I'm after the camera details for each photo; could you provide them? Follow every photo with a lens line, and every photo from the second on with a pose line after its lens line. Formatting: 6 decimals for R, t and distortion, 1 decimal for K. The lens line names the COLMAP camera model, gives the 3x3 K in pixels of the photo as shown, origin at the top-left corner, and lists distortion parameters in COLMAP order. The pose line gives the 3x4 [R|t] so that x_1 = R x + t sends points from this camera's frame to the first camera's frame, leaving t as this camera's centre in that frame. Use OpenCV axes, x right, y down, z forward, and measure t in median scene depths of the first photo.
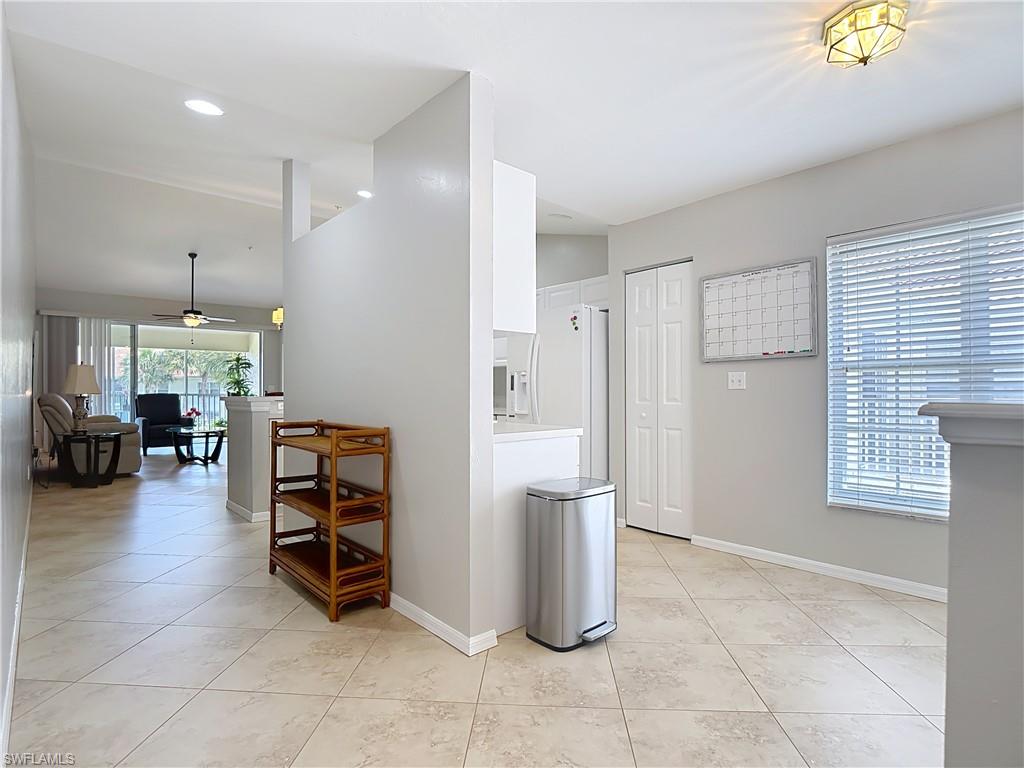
lens RADIAL K [[538.3, 0, 510.9], [0, 538.3, 391.9], [0, 0, 1]] dist [0.015572, -0.035642]
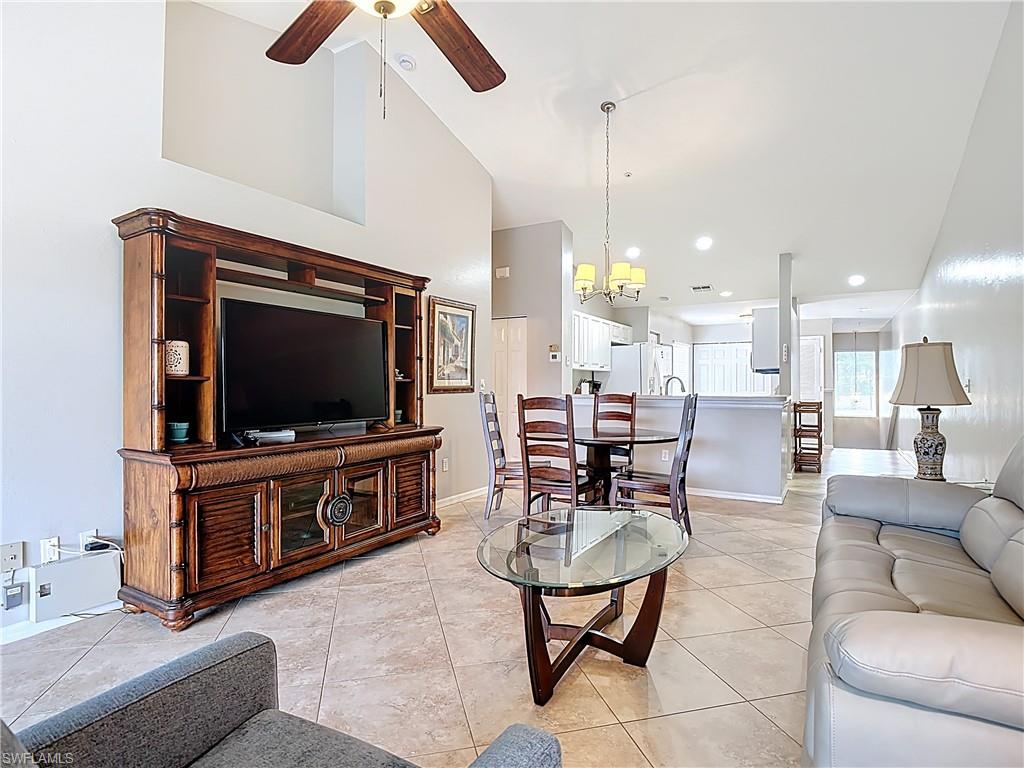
lens RADIAL K [[533.3, 0, 506.2], [0, 533.3, 382.9], [0, 0, 1]] dist [-0.002408, -0.001272]
pose [[-0.298124, 0.002337, 0.954524, -1.613411], [0.000764, 0.999997, -0.002210, -0.020113], [-0.954527, 0.000071, -0.298125, 2.171186]]
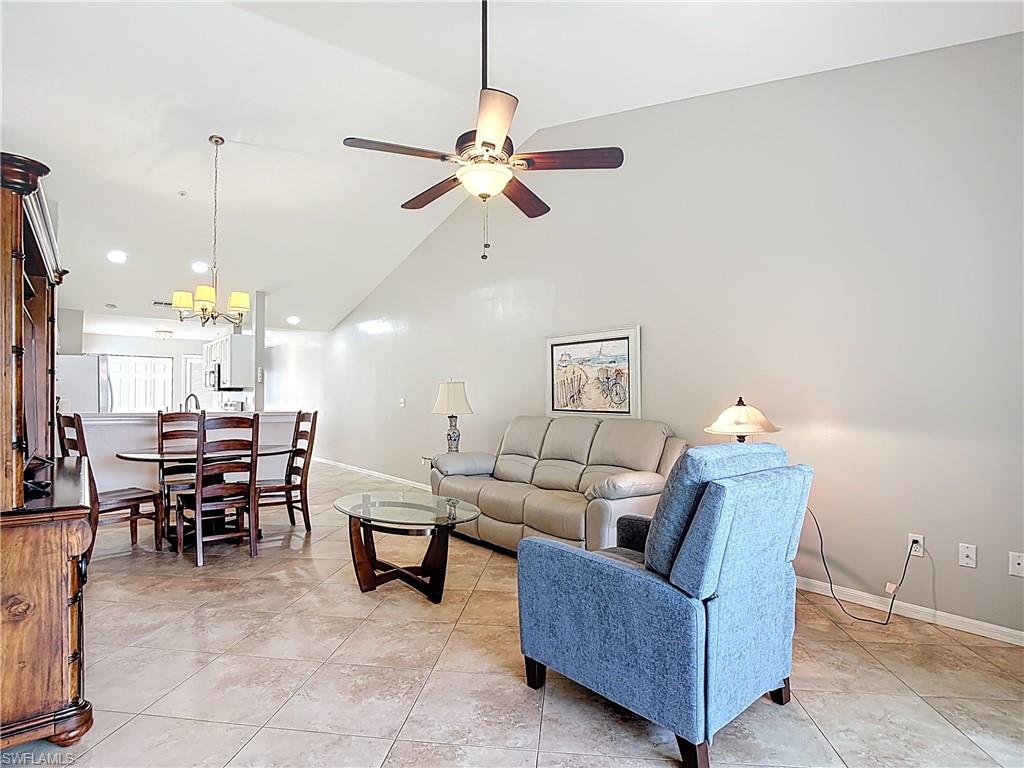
lens RADIAL K [[540.5, 0, 506.2], [0, 540.5, 386.7], [0, 0, 1]] dist [-0.005668, -0.013796]
pose [[-0.998545, -0.003293, 0.053826, -1.327454], [-0.004481, 0.999749, -0.021965, -0.031647], [-0.053740, -0.022174, -0.998309, 2.747726]]
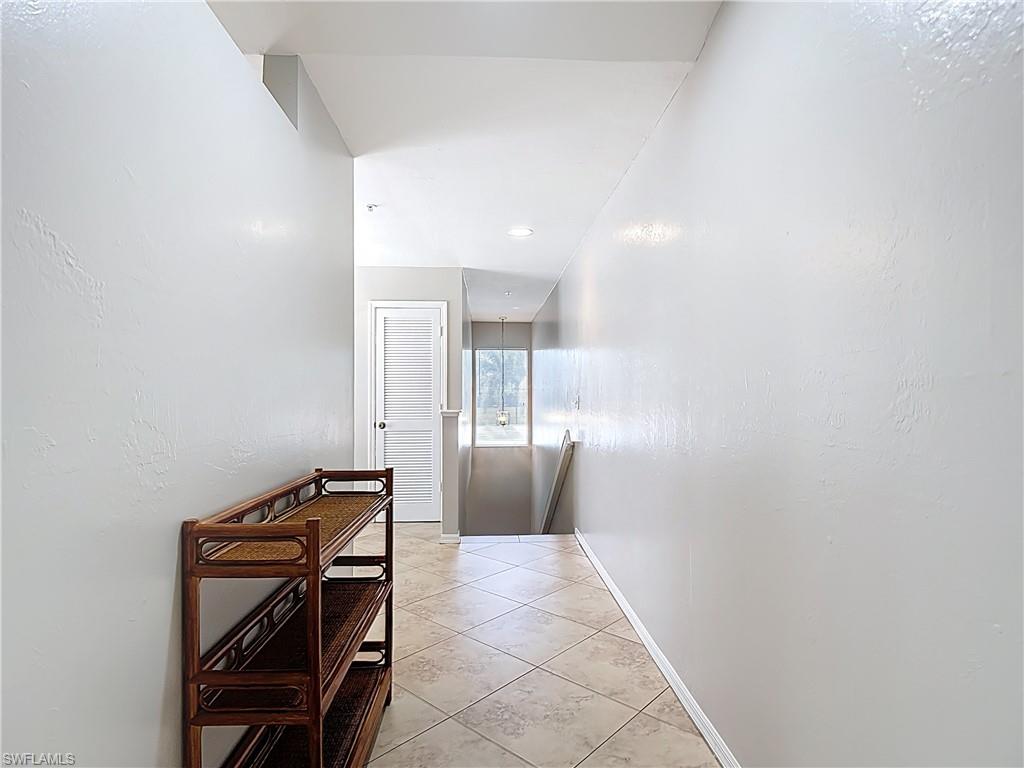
lens RADIAL K [[538.3, 0, 510.9], [0, 538.3, 391.9], [0, 0, 1]] dist [0.015572, -0.035642]
pose [[-0.779035, 0.007147, 0.626940, -0.600821], [0.002184, 0.999960, -0.008685, -0.024441], [-0.626977, -0.005396, -0.779019, 0.921746]]
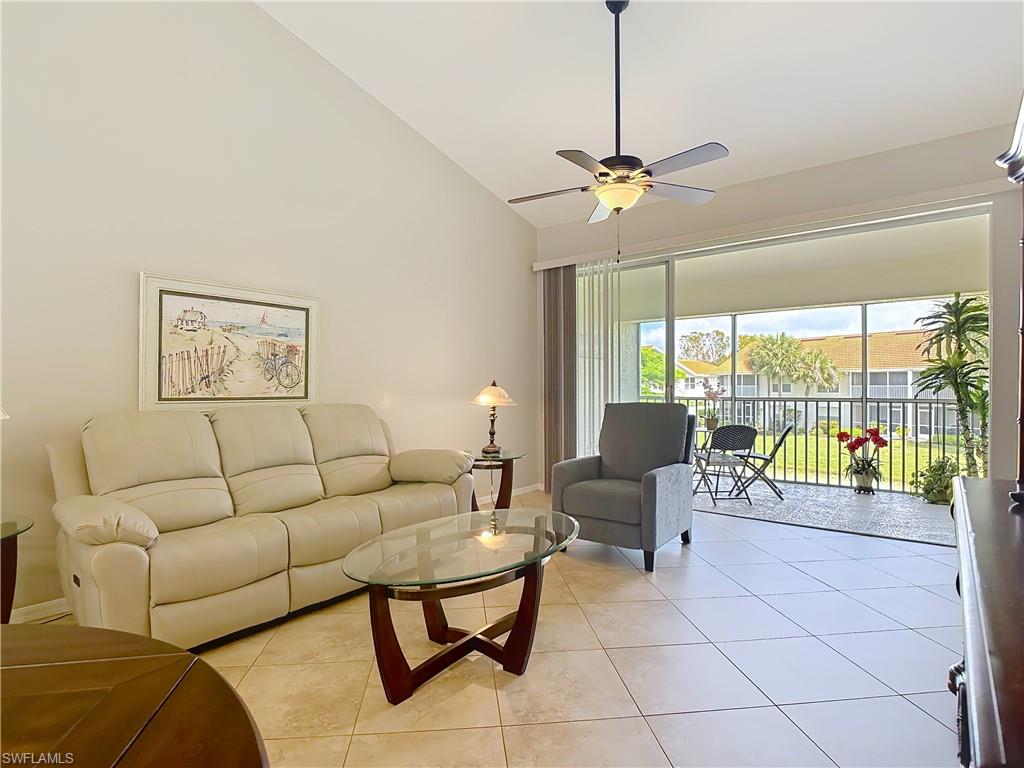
lens RADIAL K [[539.9, 0, 509.4], [0, 539.9, 391.2], [0, 0, 1]] dist [0.034503, -0.062236]
pose [[0.171723, 0.009632, -0.985098, -0.570628], [0.002492, 0.999945, 0.010212, -0.024226], [0.985142, -0.004208, 0.171690, 1.874521]]
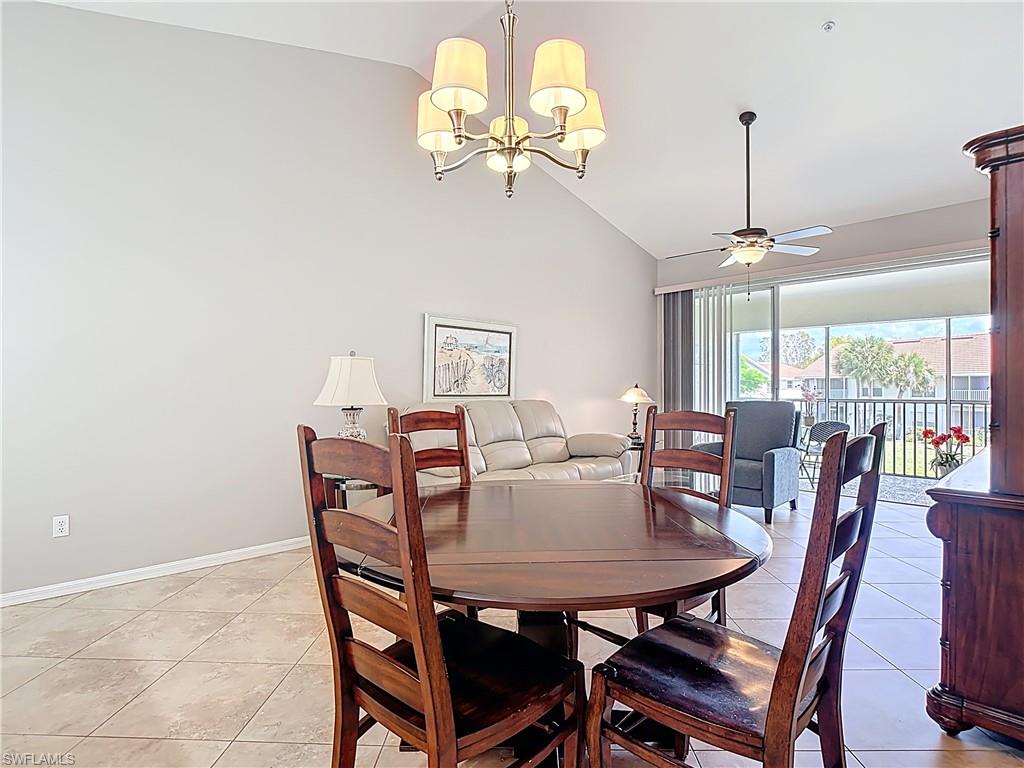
lens RADIAL K [[540.5, 0, 506.2], [0, 540.5, 386.7], [0, 0, 1]] dist [-0.005668, -0.013796]
pose [[0.040219, -0.001988, -0.999189, -0.253681], [-0.002583, 0.999994, -0.002093, -0.022948], [0.999188, 0.002665, 0.040214, 1.640292]]
